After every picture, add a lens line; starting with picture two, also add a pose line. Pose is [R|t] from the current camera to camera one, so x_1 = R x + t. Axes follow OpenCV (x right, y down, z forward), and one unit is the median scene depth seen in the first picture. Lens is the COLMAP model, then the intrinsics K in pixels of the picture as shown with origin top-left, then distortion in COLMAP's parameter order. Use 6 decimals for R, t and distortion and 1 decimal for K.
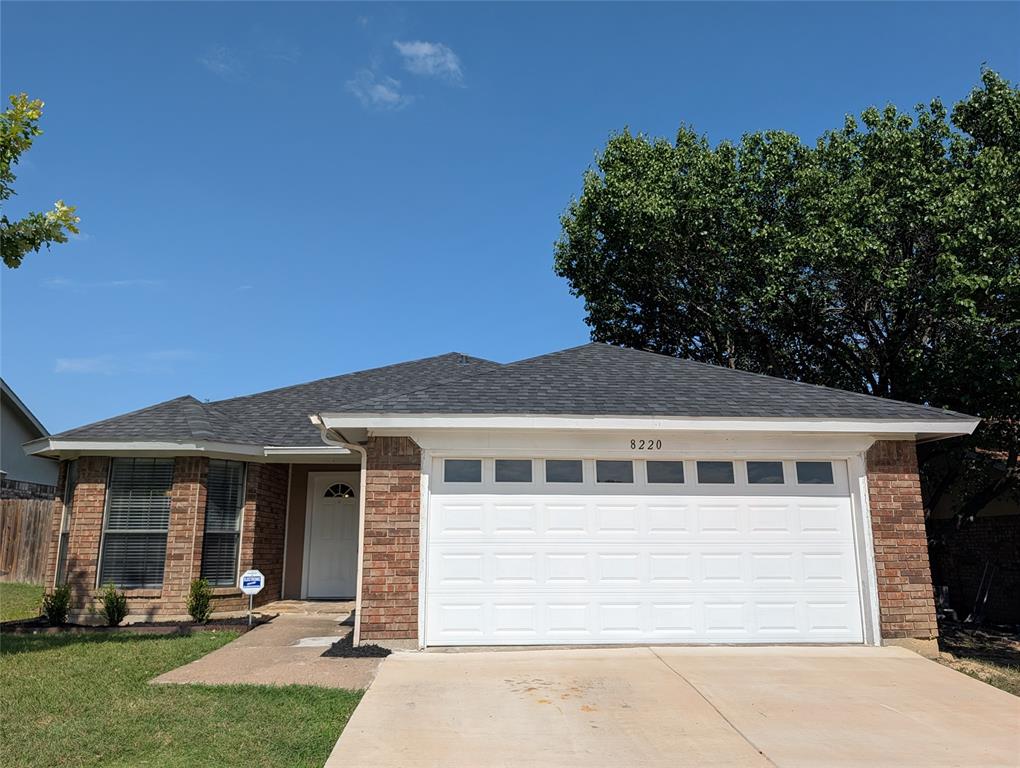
lens RADIAL K [[701.6, 0, 510.6], [0, 701.6, 388.8], [0, 0, 1]] dist [-0.000486, -0.004492]
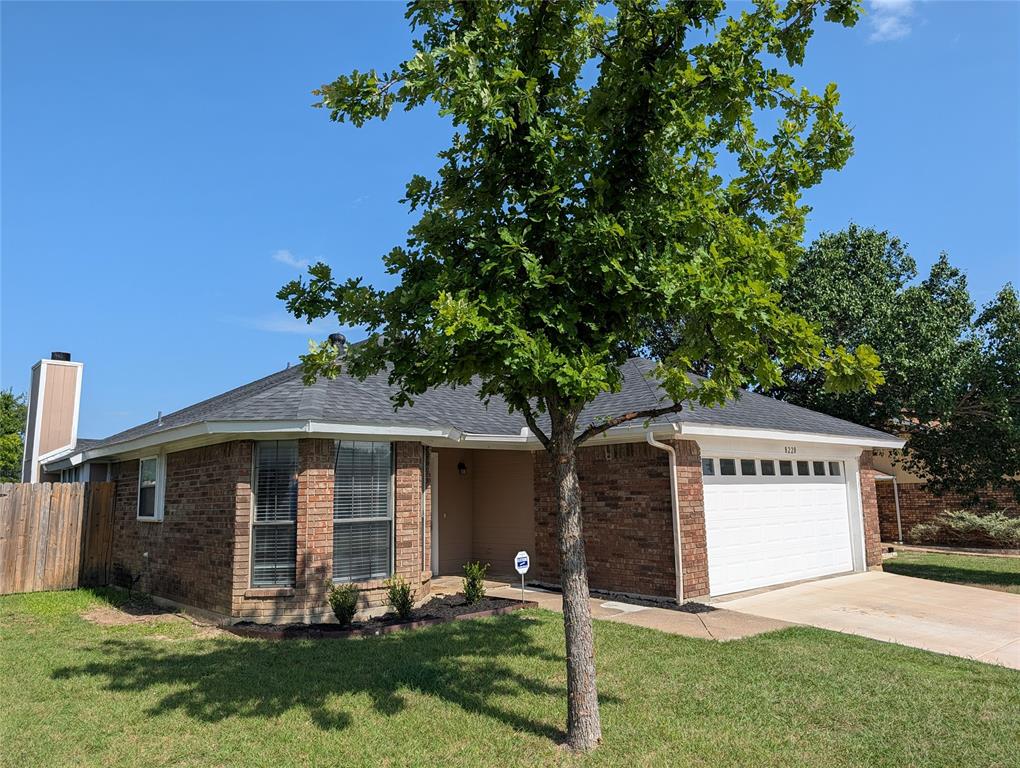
lens RADIAL K [[701.6, 0, 512.3], [0, 701.6, 380.3], [0, 0, 1]] dist [-0.000486, -0.004492]
pose [[0.791836, 0.082160, 0.605182, -0.987956], [-0.111790, 0.993667, 0.011368, -0.015659], [-0.600415, -0.076655, 0.796006, 0.151478]]
